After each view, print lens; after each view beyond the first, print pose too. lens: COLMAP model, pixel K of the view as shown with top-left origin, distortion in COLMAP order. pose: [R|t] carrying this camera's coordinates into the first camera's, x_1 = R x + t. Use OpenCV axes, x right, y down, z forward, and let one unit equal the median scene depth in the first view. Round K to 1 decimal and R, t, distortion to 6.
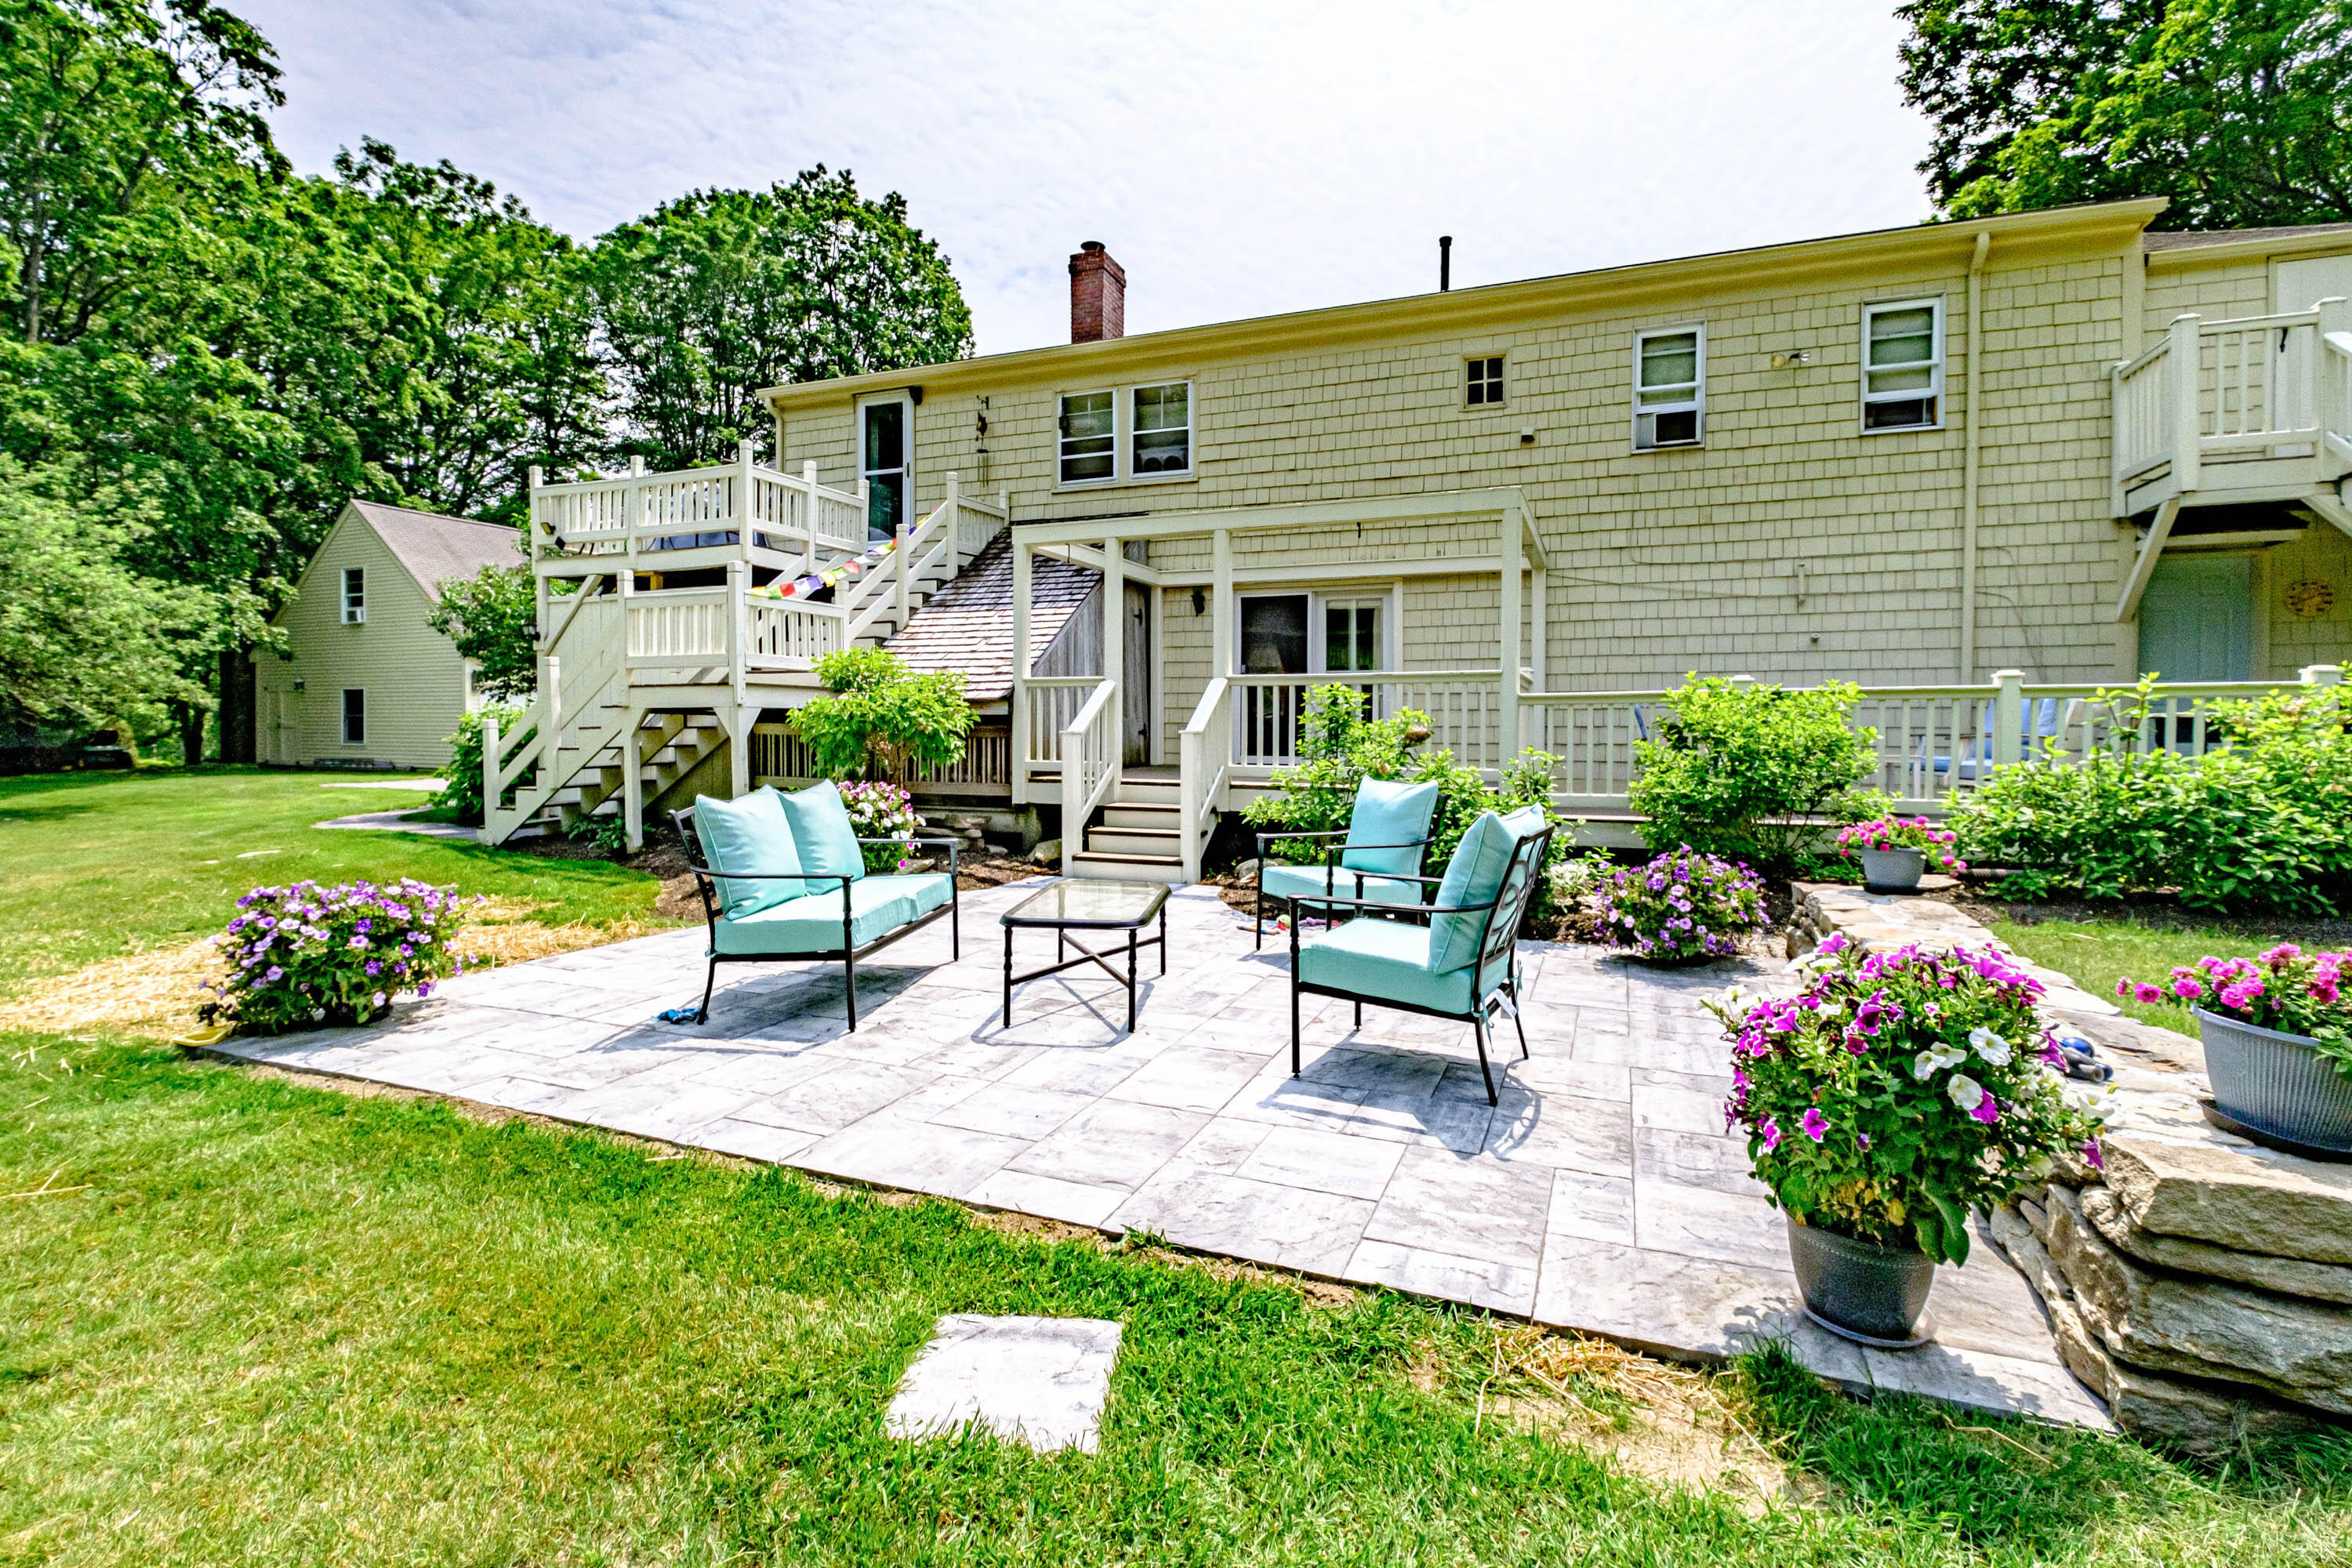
lens RADIAL K [[1032.1, 0, 1165.8], [0, 1032.1, 781.5], [0, 0, 1]] dist [0.005322, -0.004614]
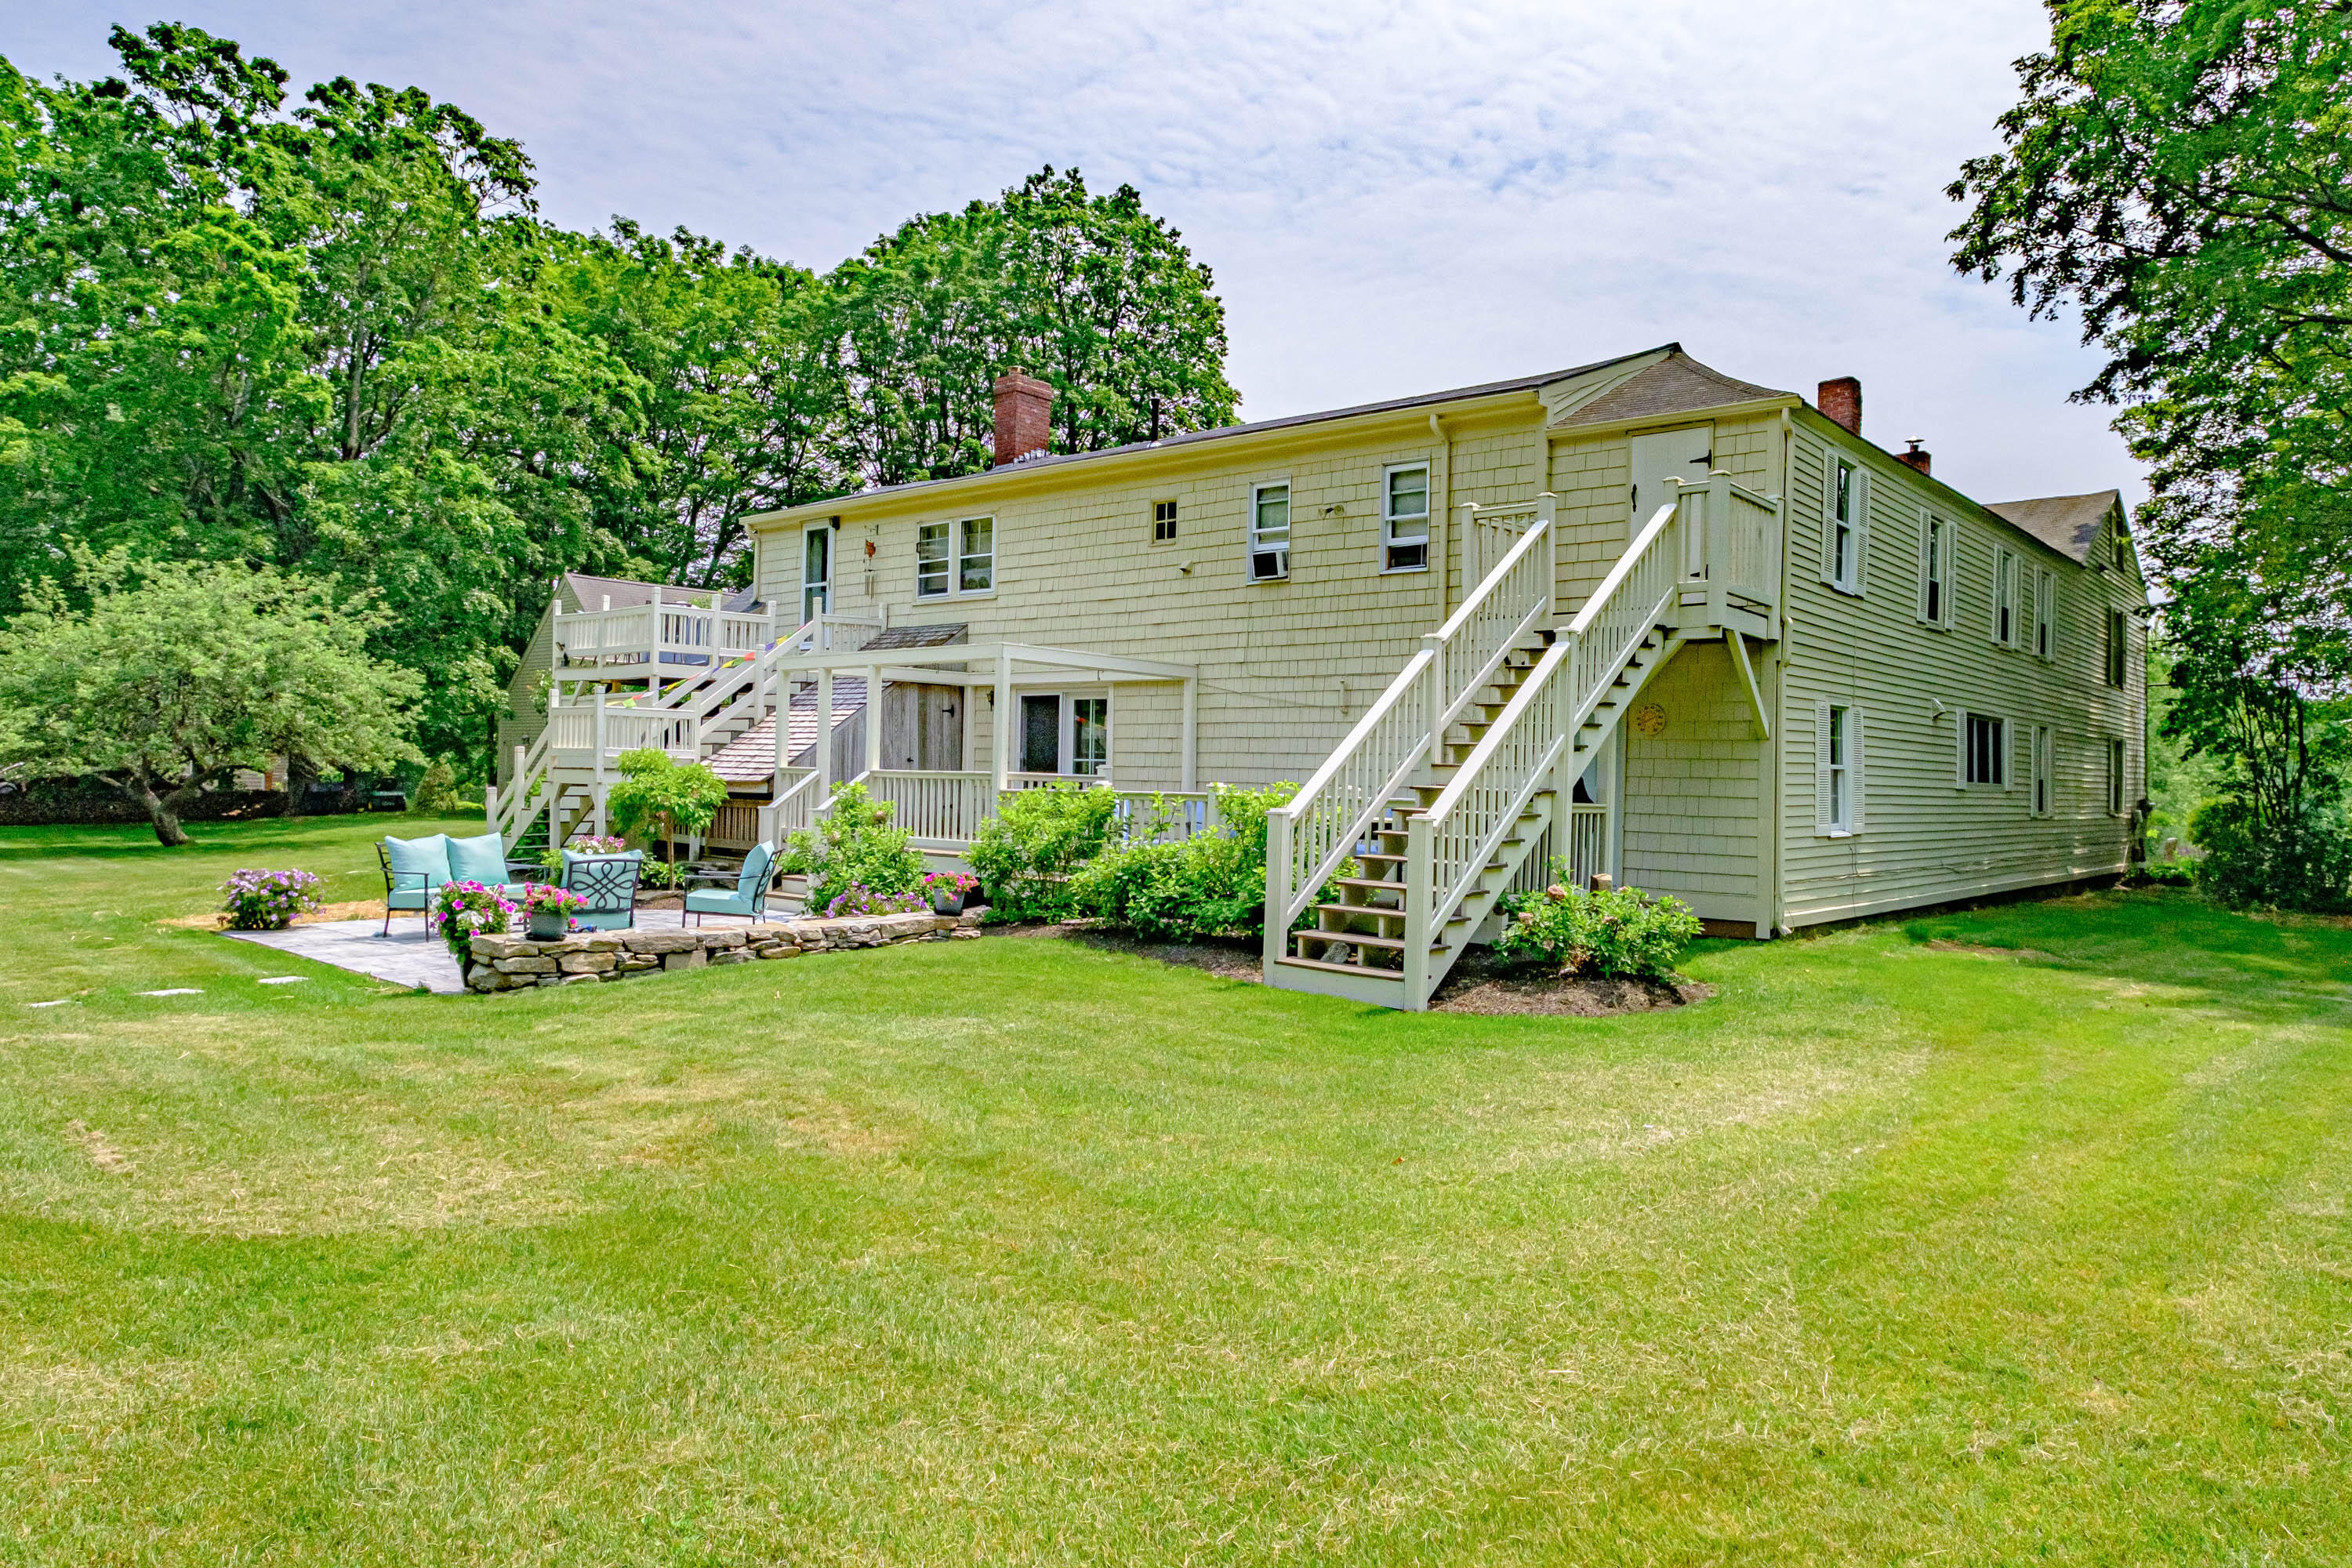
lens RADIAL K [[1461.6, 0, 1232.7], [0, 1461.6, 850.5], [0, 0, 1]] dist [-0.006729, -0.001262]
pose [[0.946550, 0.034460, -0.320712, 0.494785], [-0.036453, 0.999335, -0.000209, -0.004456], [0.320491, 0.011888, 0.947177, -0.302606]]
